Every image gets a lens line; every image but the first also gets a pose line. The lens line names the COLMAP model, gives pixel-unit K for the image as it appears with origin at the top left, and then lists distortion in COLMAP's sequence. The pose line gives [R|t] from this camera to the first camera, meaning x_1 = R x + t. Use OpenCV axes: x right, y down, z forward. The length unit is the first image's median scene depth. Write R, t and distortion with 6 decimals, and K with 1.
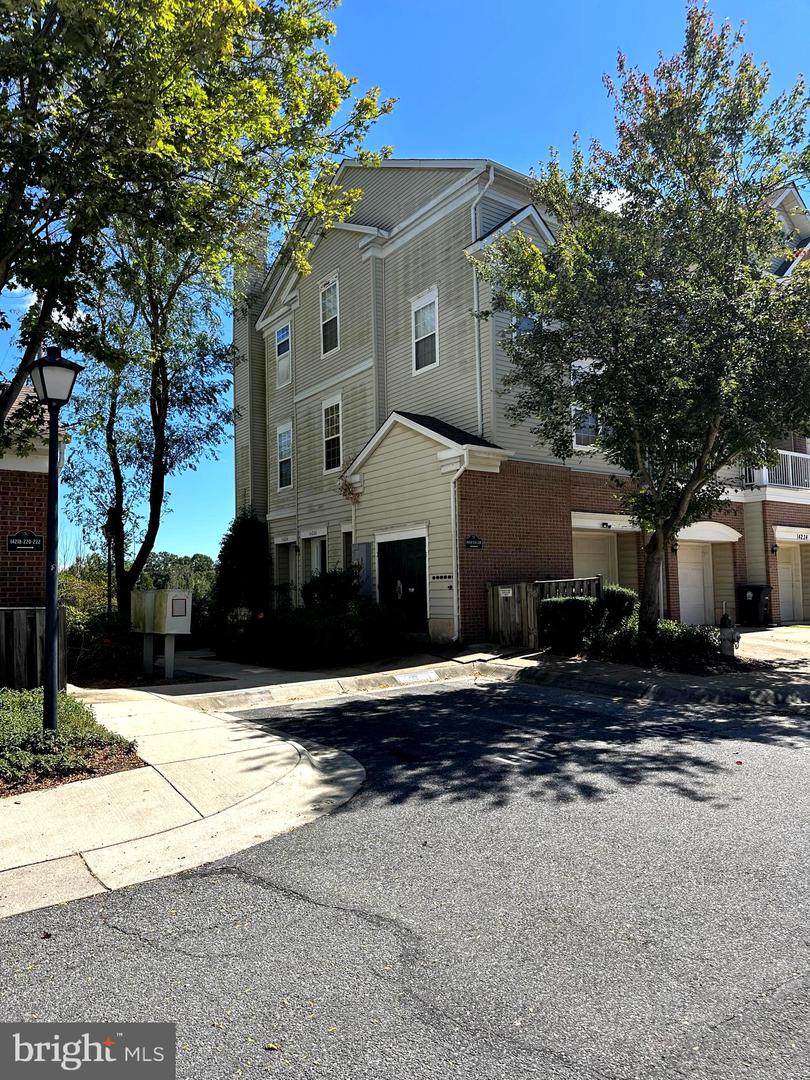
lens RADIAL K [[751.0, 0, 402.7], [0, 751.0, 543.4], [0, 0, 1]] dist [0.010174, 0.000416]
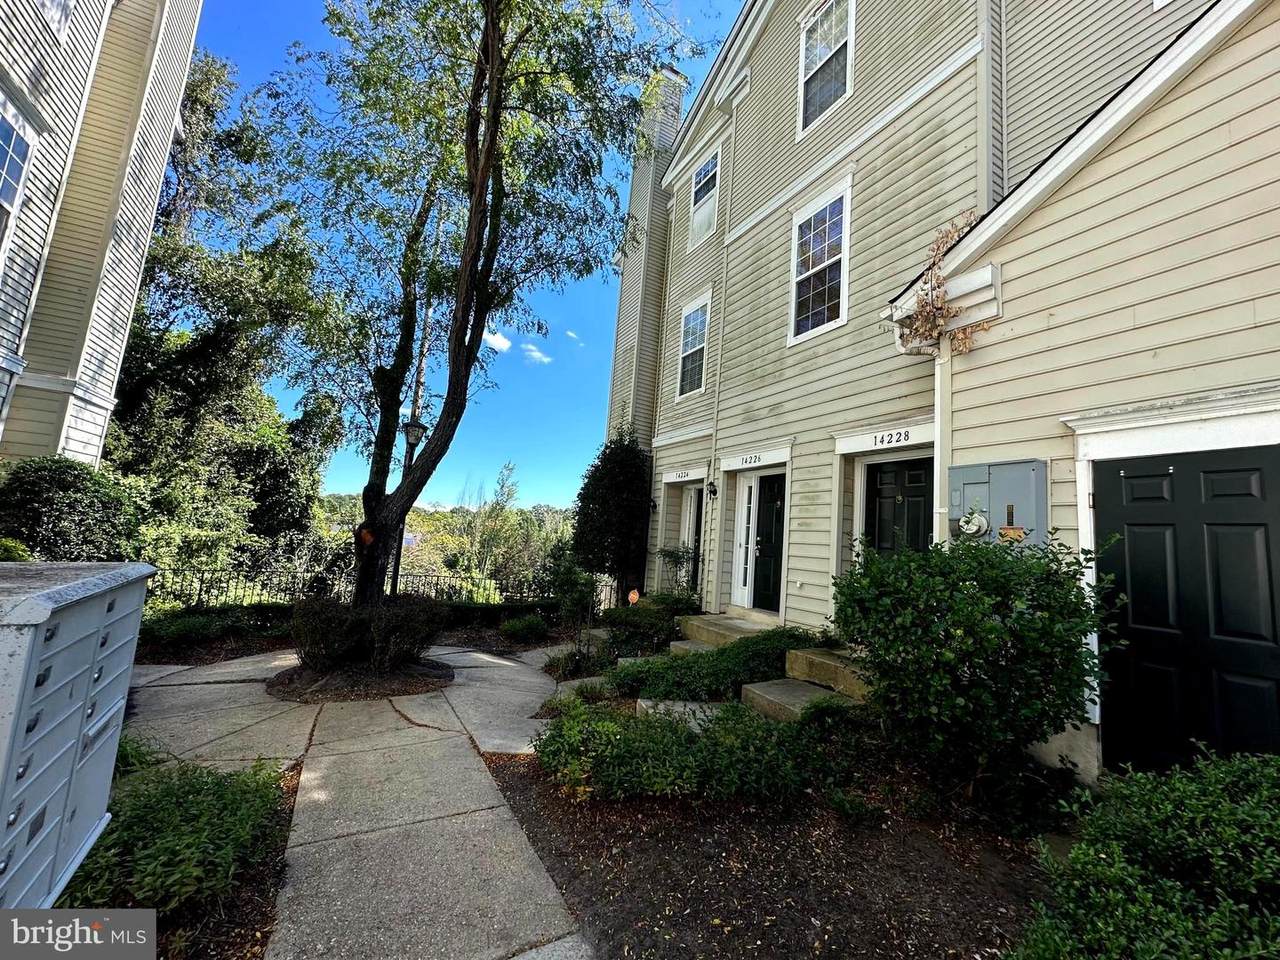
lens RADIAL K [[513.7, 0, 644.0], [0, 513.7, 477.9], [0, 0, 1]] dist [-0.001141, -0.000050]
pose [[0.986974, 0.091836, -0.132094, -0.144192], [-0.100115, 0.993316, -0.057450, 0.027486], [0.125935, 0.069926, 0.989571, 0.630050]]
